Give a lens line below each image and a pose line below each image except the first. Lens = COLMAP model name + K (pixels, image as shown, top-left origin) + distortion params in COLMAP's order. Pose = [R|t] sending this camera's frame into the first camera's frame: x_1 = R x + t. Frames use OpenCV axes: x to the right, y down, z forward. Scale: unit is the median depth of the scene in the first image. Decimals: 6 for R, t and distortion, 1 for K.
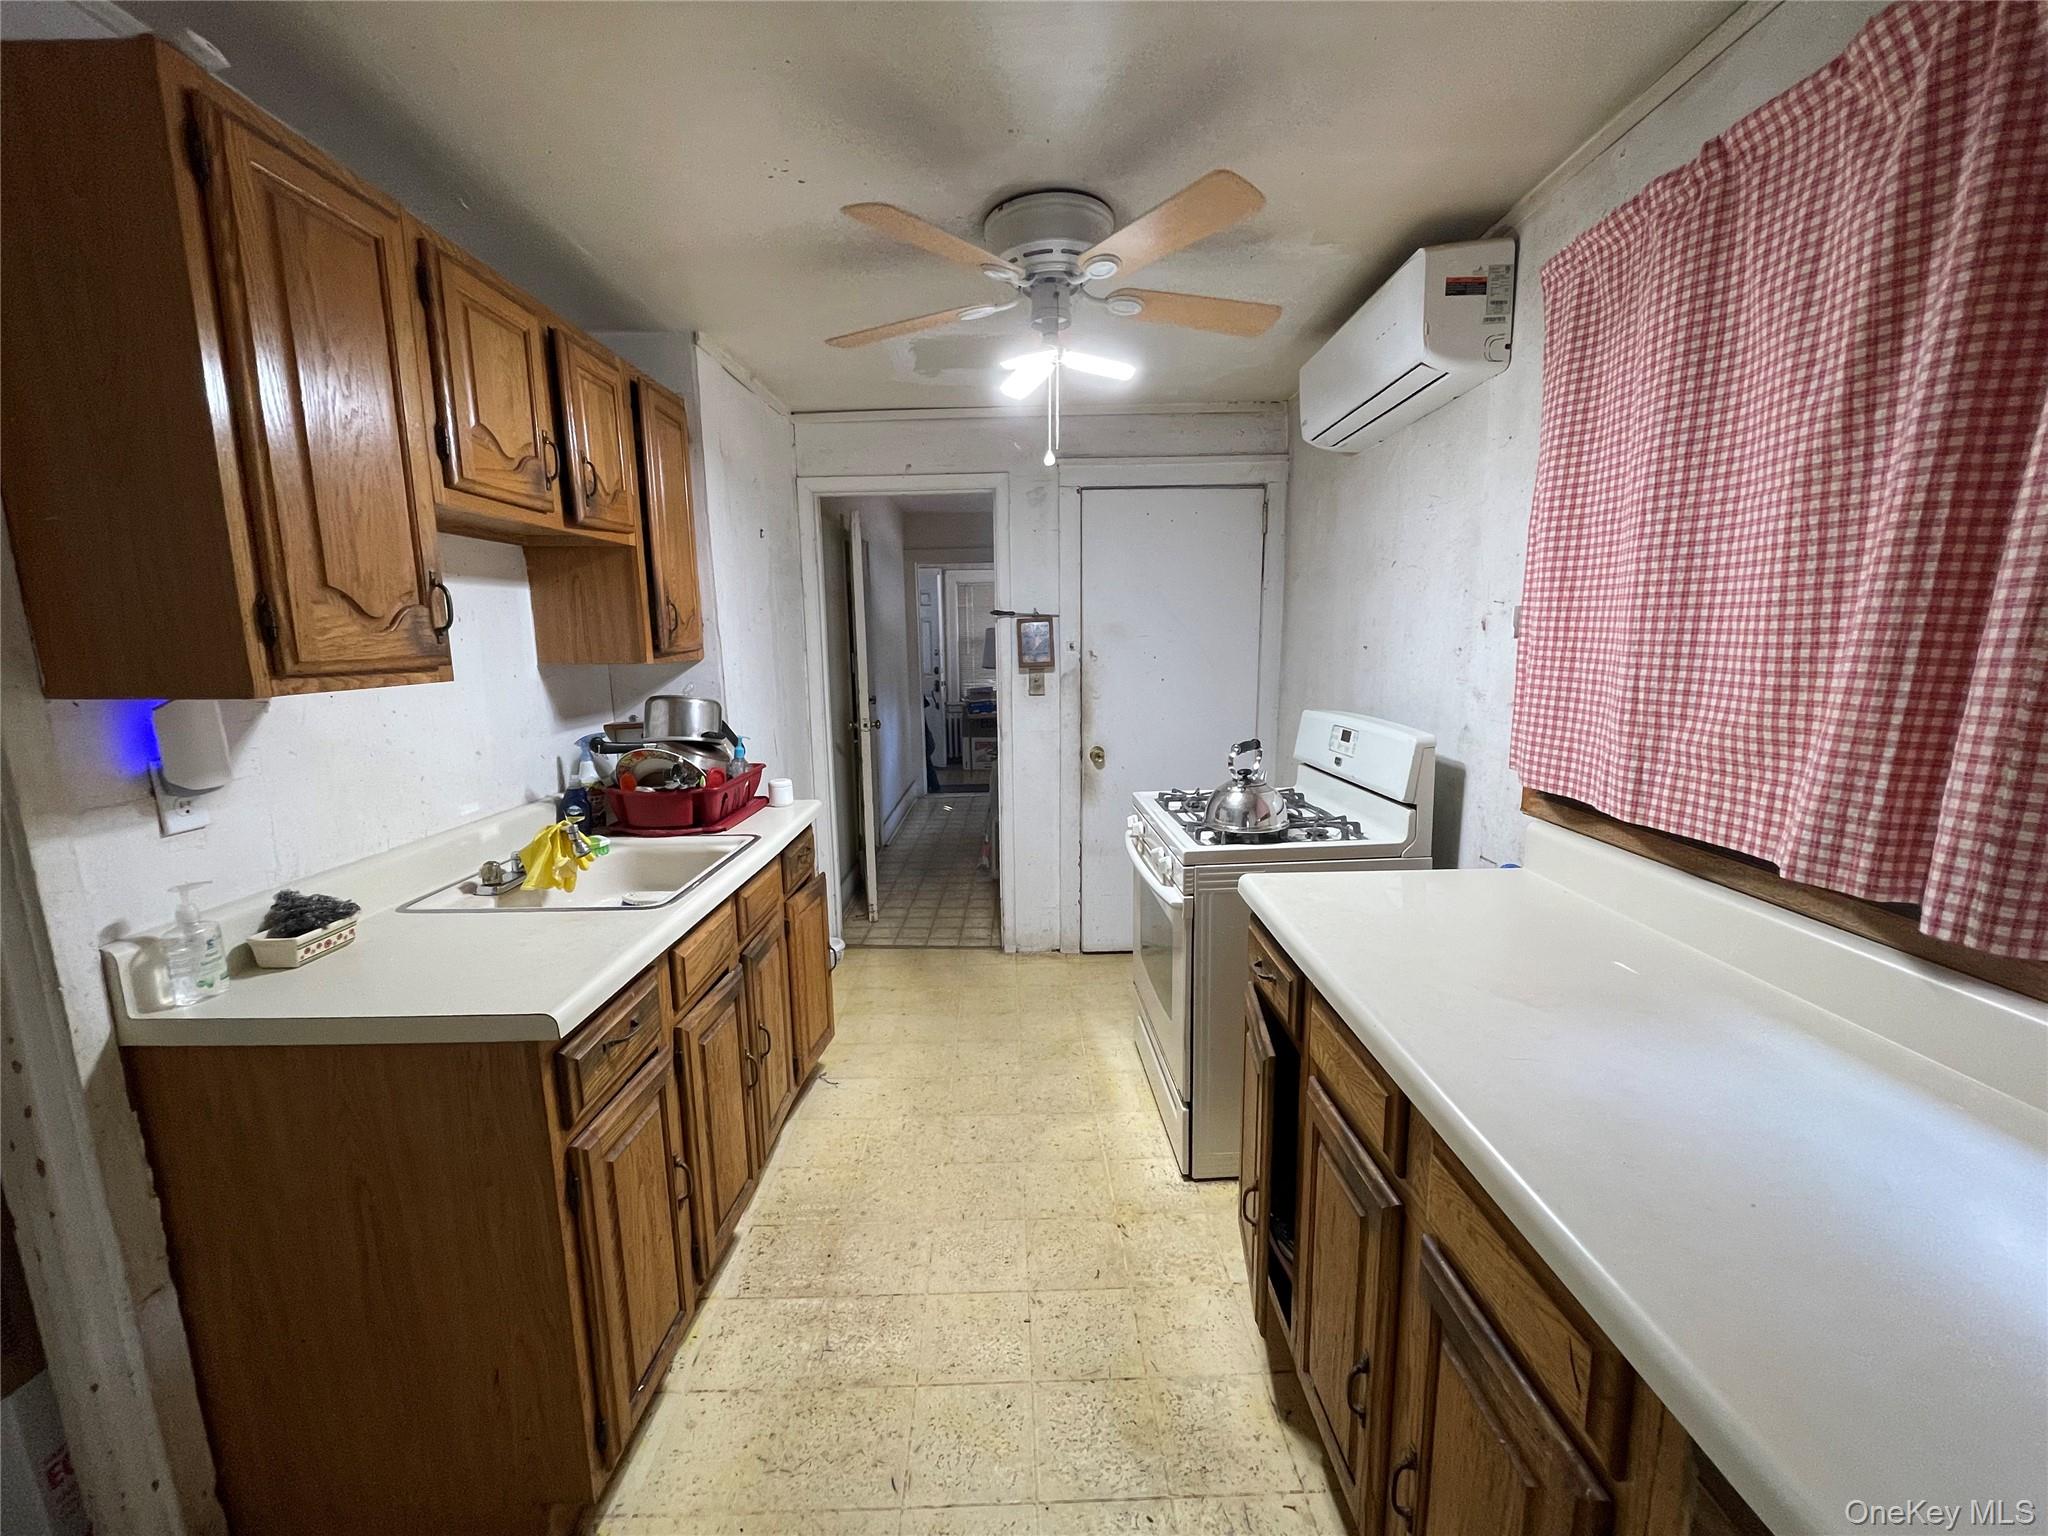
lens RADIAL K [[830.2, 0, 1029.7], [0, 830.2, 766.9], [0, 0, 1]] dist [-0.016678, -0.000654]
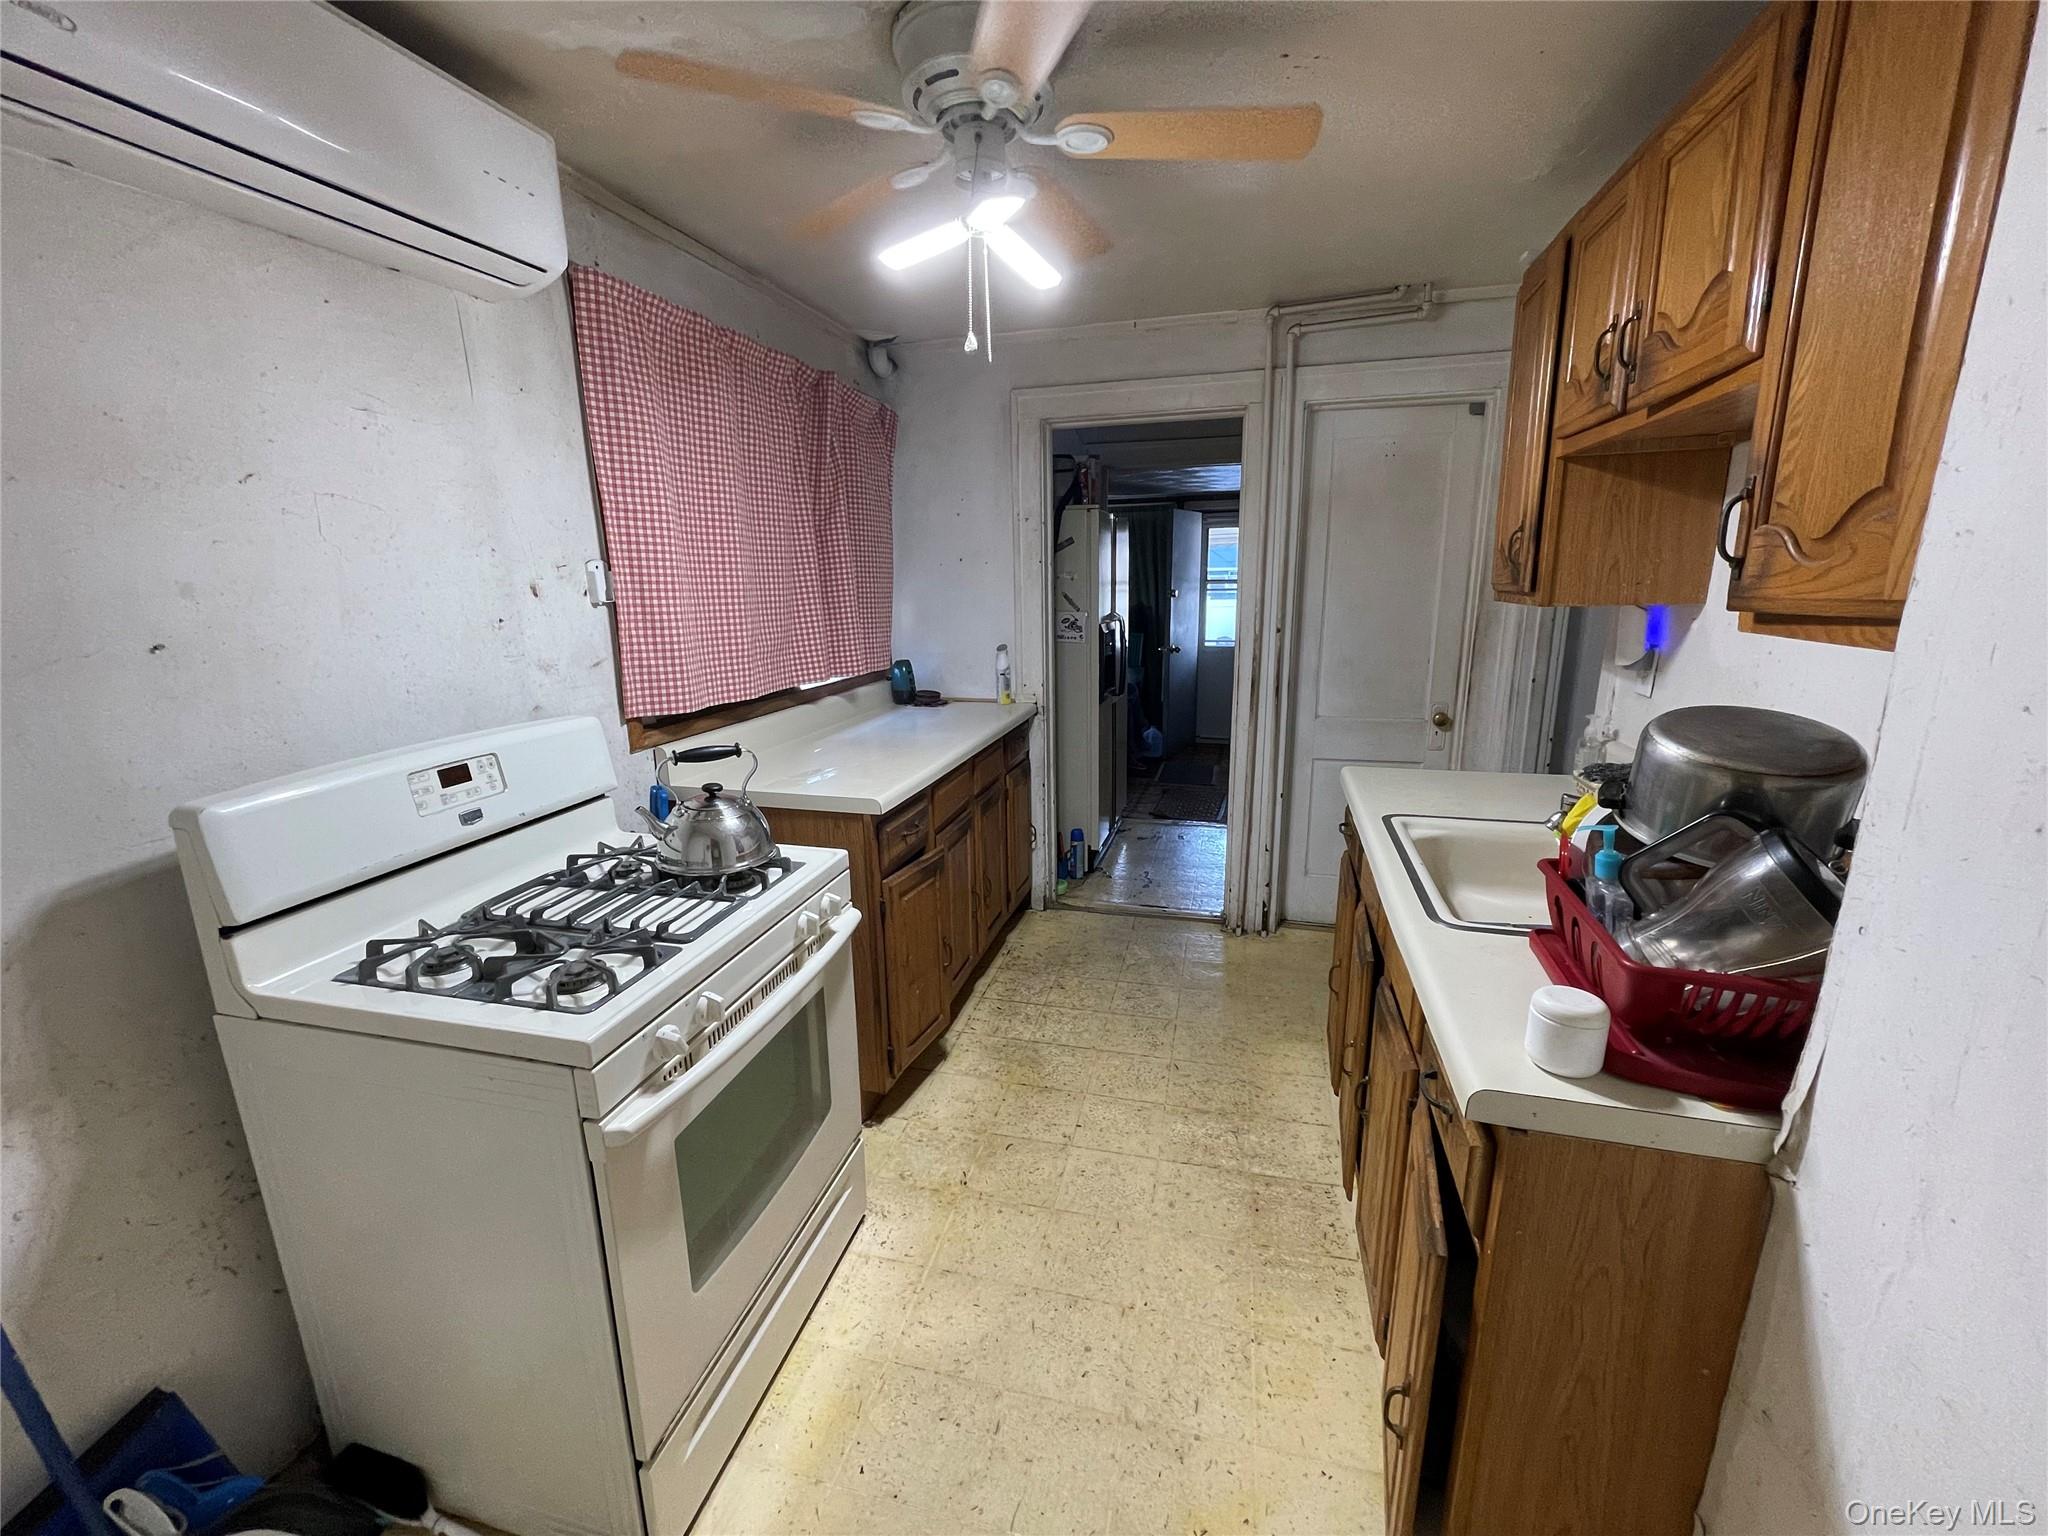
lens RADIAL K [[830.2, 0, 1026.3], [0, 830.2, 764.2], [0, 0, 1]] dist [-0.016678, -0.000654]
pose [[-0.963385, -0.027742, 0.266682, -0.227798], [0.074007, 0.928479, 0.363936, -0.291911], [-0.257706, 0.370347, -0.892430, 1.778518]]
